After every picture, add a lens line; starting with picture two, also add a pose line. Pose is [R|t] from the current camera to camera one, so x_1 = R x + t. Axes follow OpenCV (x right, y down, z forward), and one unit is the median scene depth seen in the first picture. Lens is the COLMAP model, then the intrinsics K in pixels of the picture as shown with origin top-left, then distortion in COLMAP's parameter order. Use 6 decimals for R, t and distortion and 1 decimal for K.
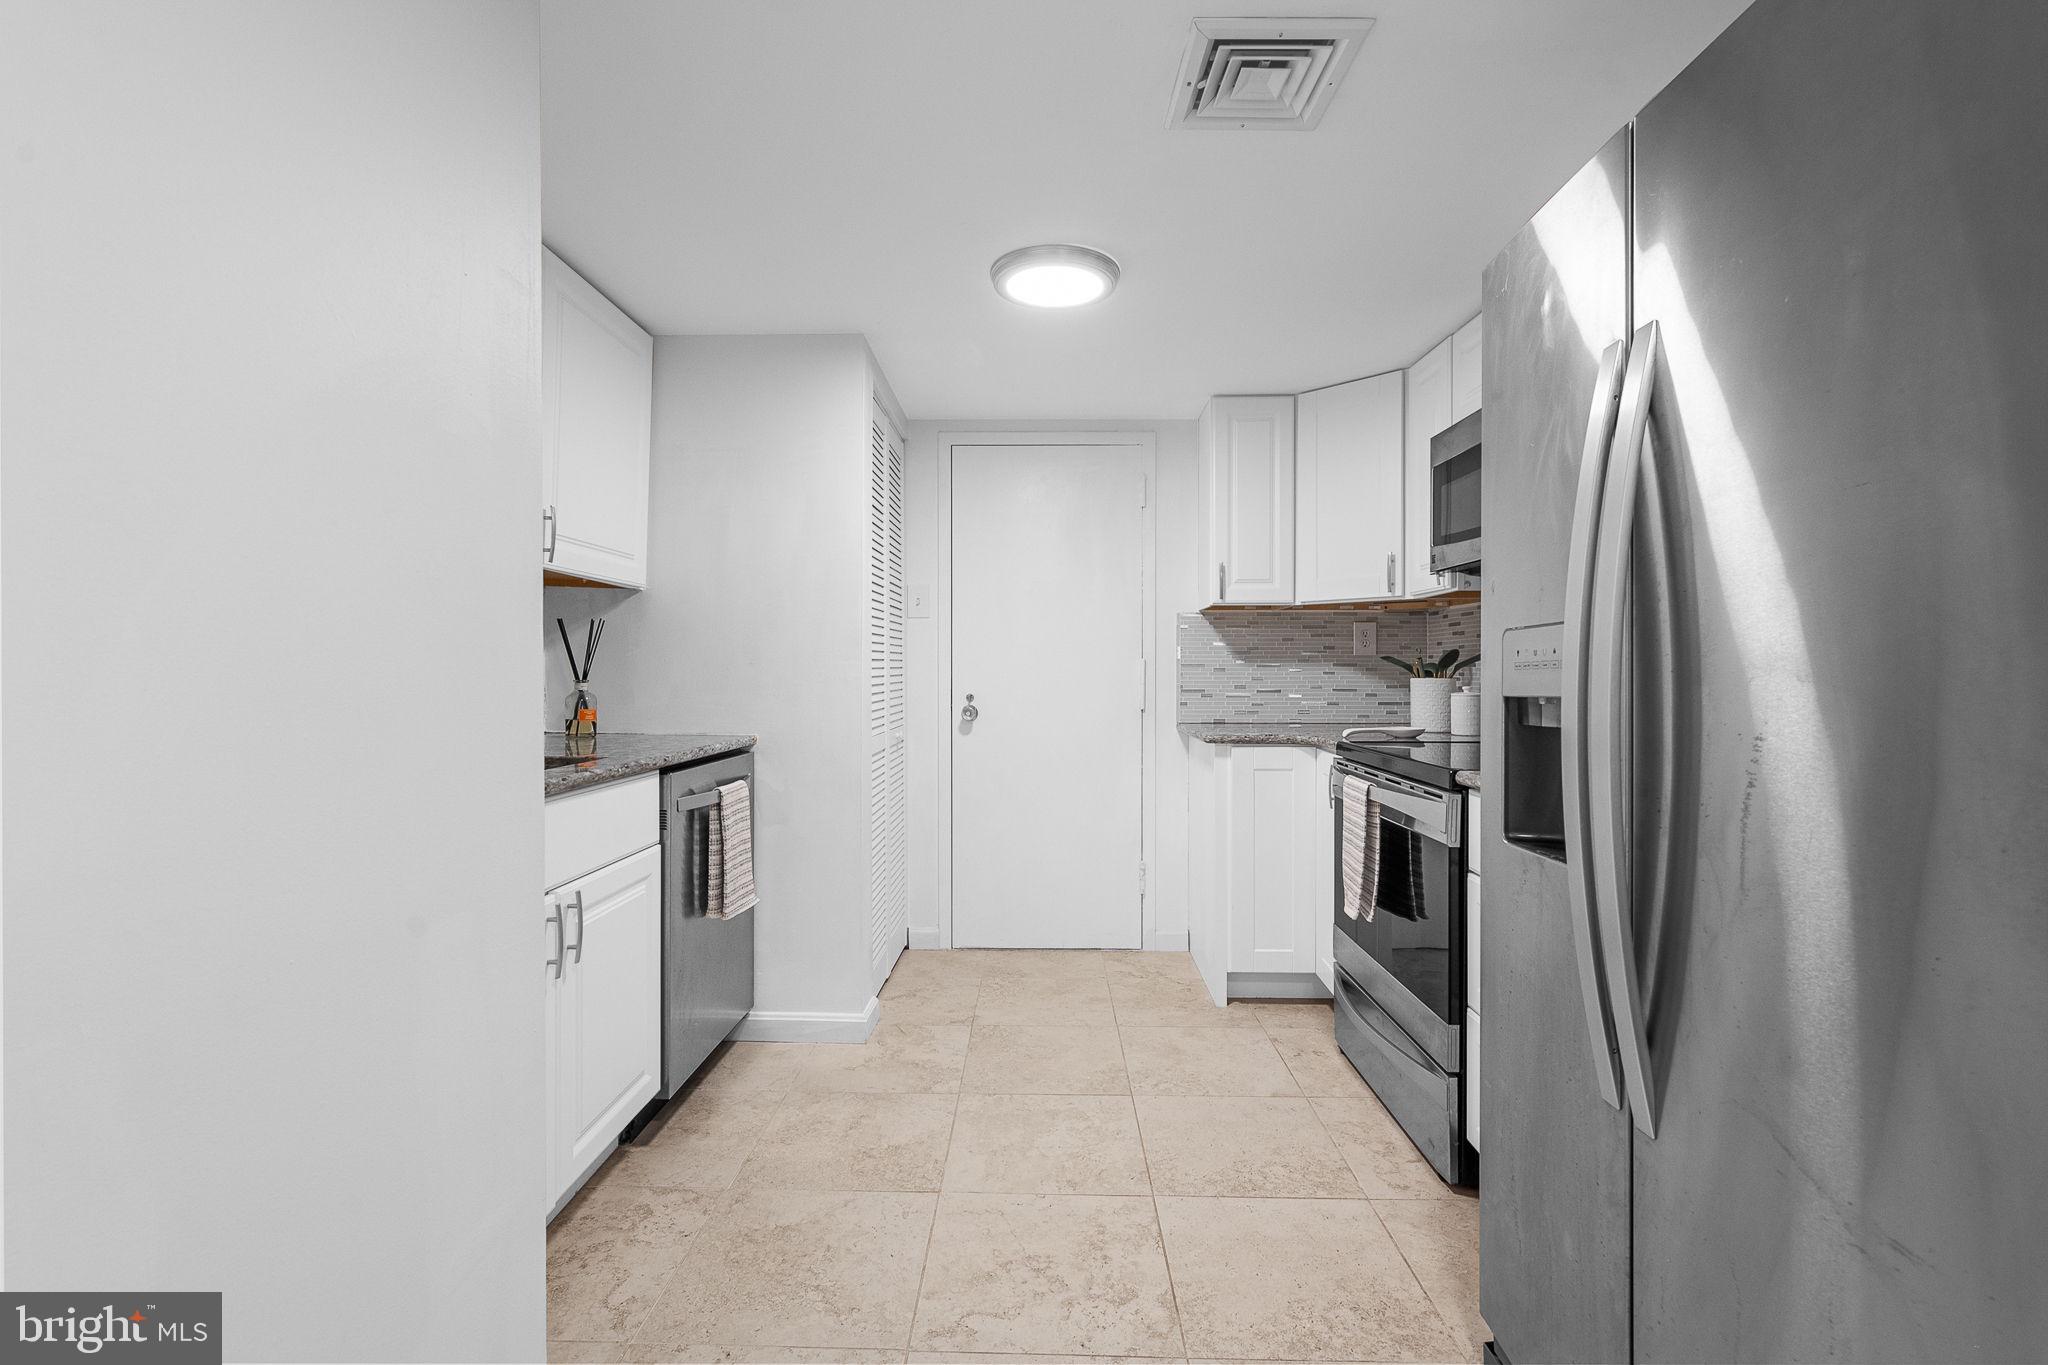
lens RADIAL K [[944.0, 0, 1024.0], [0, 944.0, 682.5], [0, 0, 1]] dist [0.000538, -0.000282]
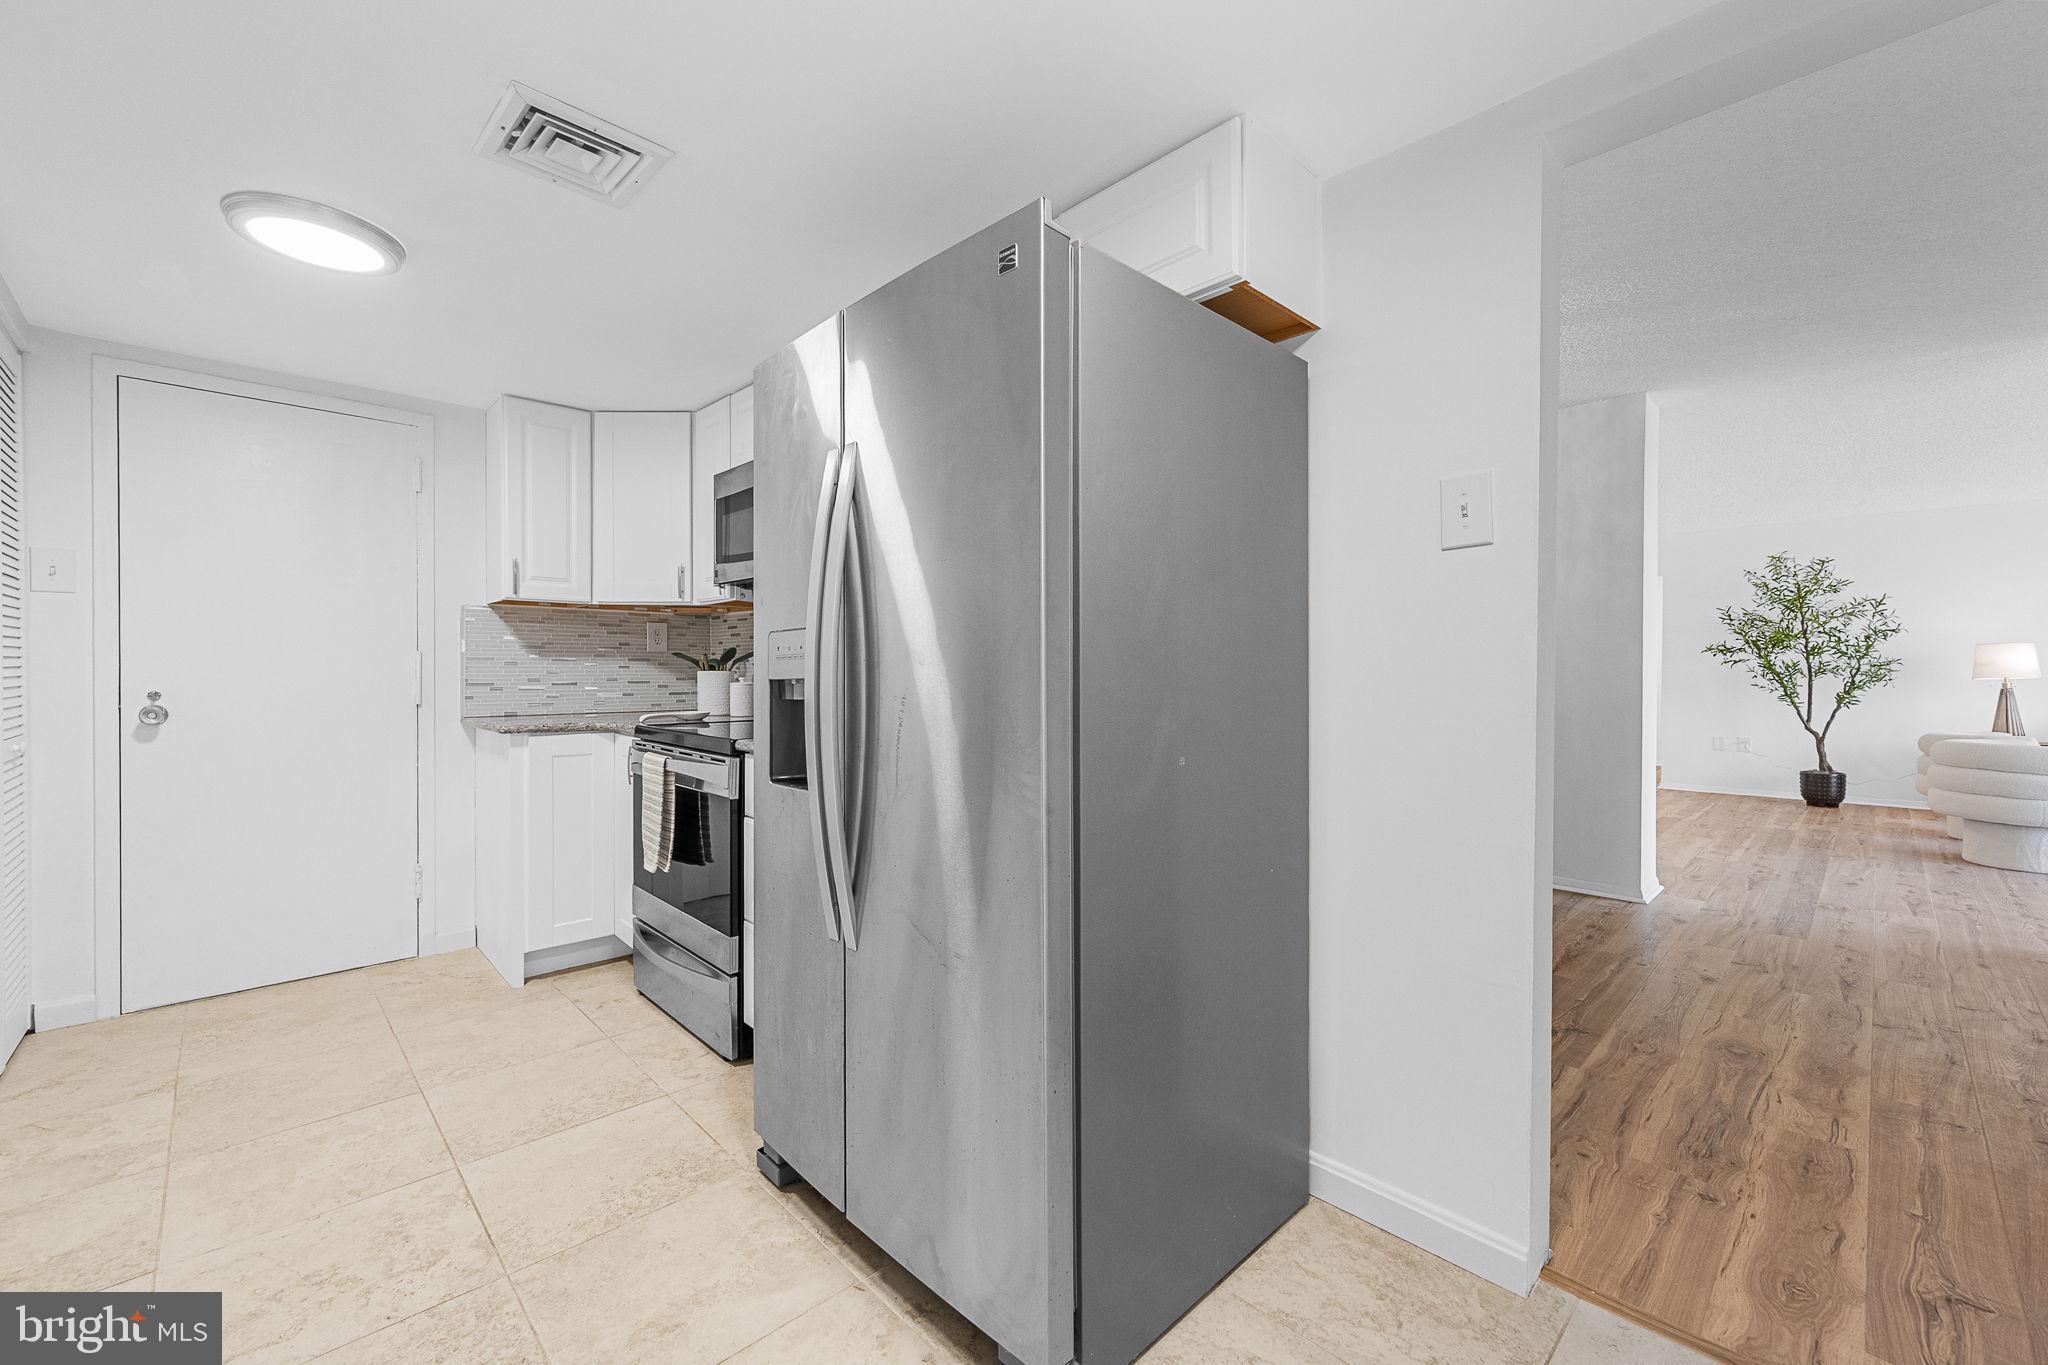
lens RADIAL K [[883.8, 0, 1024.0], [0, 883.8, 682.5], [0, 0, 1]] dist [0.001174, 0.000109]
pose [[0.732122, -0.003240, 0.681166, -0.064809], [0.001999, 0.999995, 0.002609, 0.009913], [-0.681171, -0.000549, 0.732125, -0.130297]]
